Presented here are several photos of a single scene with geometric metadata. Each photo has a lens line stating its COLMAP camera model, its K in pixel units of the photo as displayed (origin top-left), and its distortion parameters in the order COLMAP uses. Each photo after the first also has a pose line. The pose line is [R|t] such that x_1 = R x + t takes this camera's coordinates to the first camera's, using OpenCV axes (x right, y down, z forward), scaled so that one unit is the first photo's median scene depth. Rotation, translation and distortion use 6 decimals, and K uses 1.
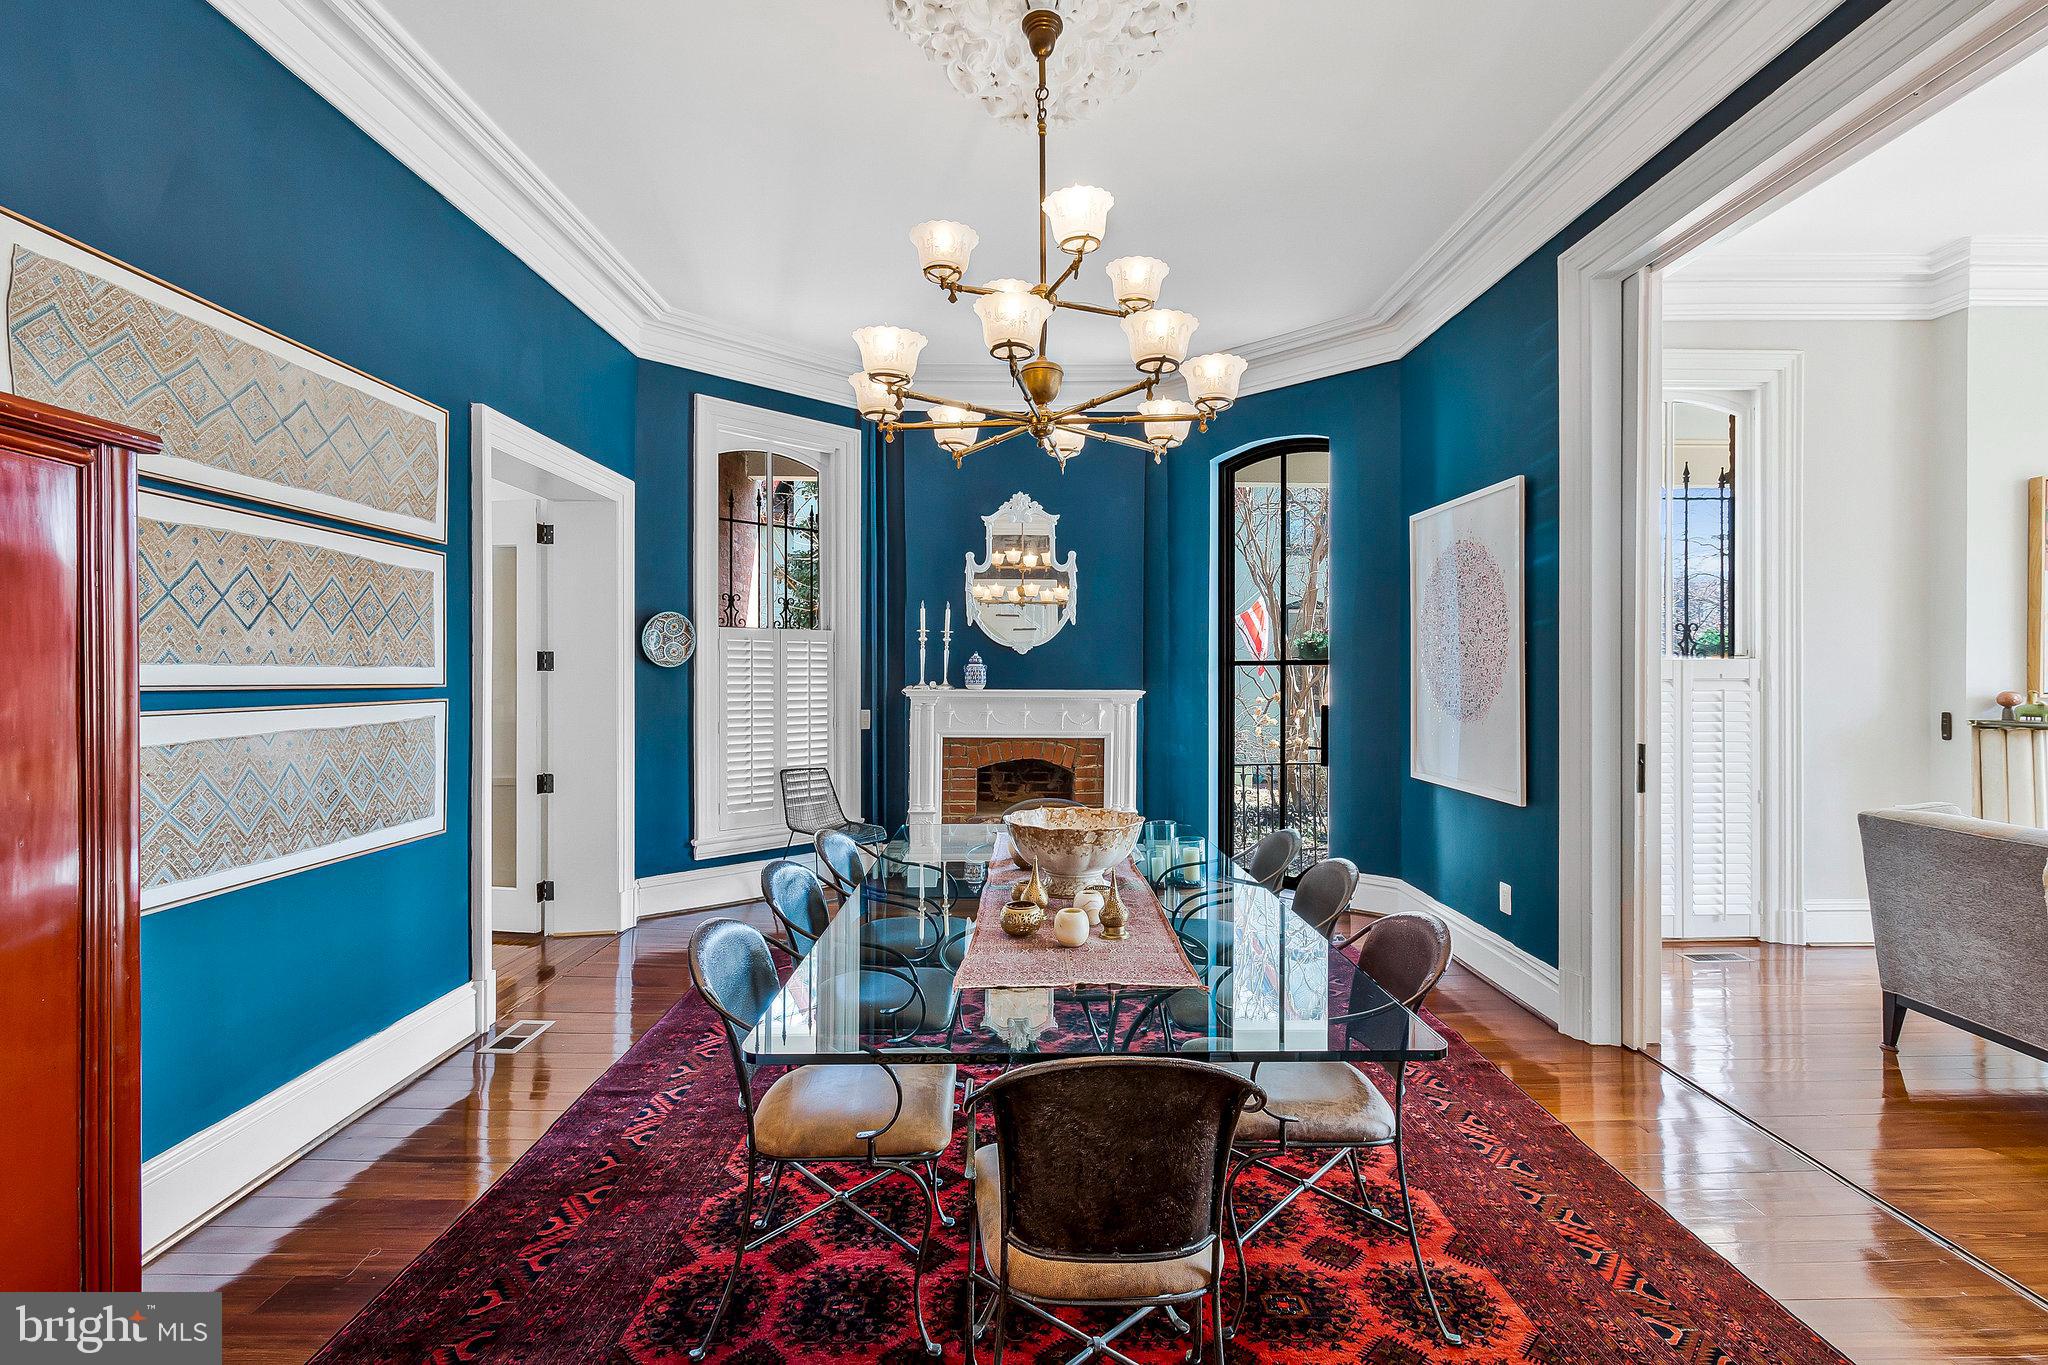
lens RADIAL K [[945.2, 0, 1029.5], [0, 945.2, 680.8], [0, 0, 1]] dist [-0.001755, 0.000275]
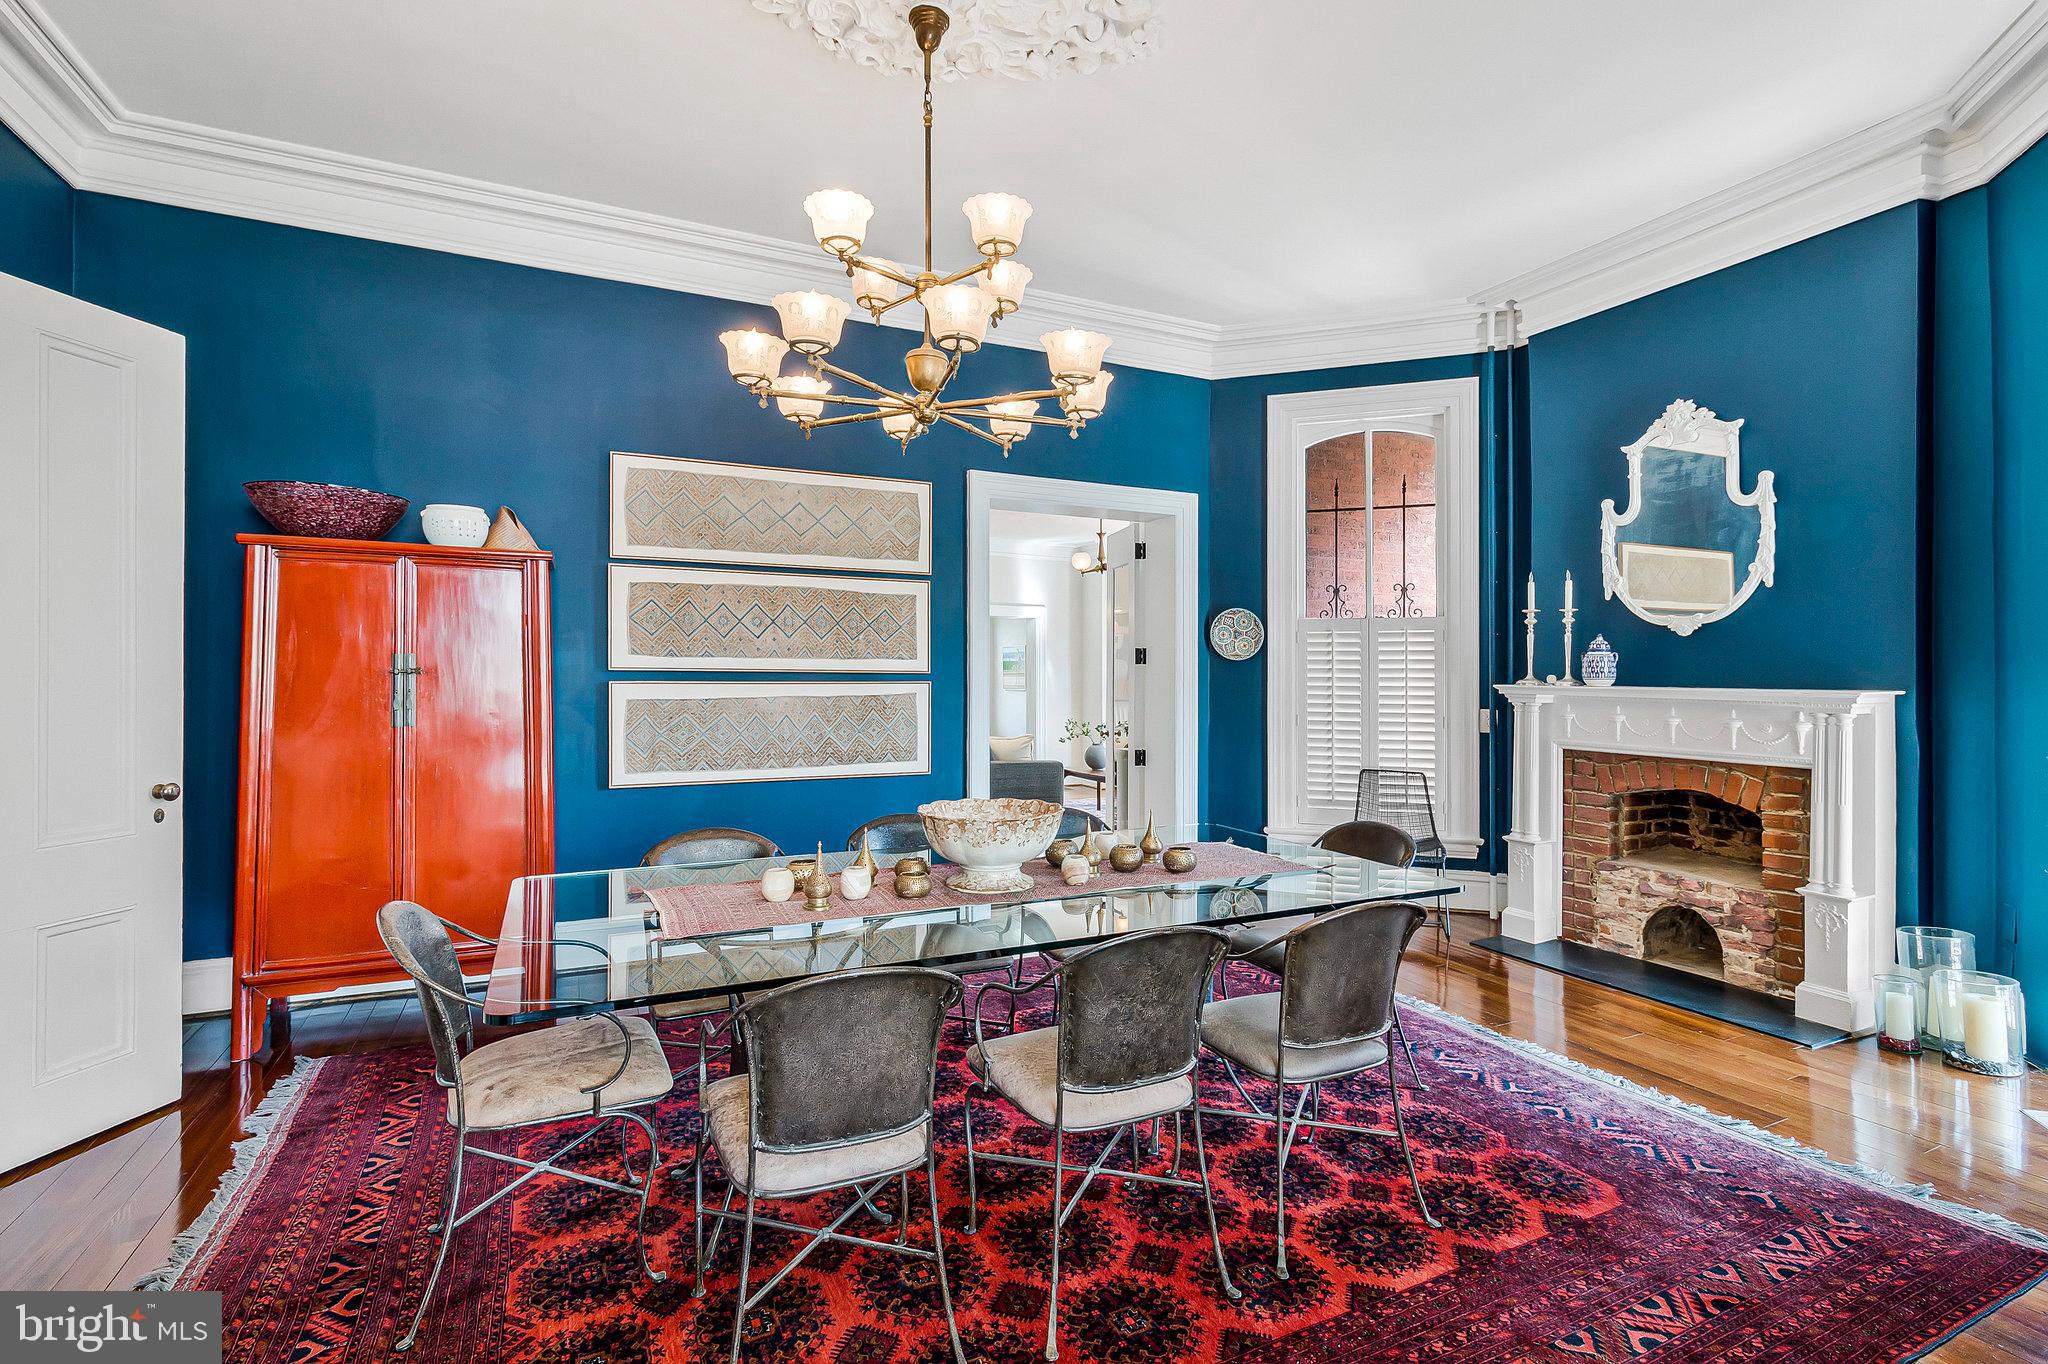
lens RADIAL K [[945.2, 0, 1033.5], [0, 945.2, 670.4], [0, 0, 1]] dist [-0.001755, 0.000275]
pose [[0.425215, -0.004835, -0.905079, 0.421494], [-0.009169, 0.999911, -0.009649, 0.008049], [0.905046, 0.012402, 0.425133, 0.292650]]
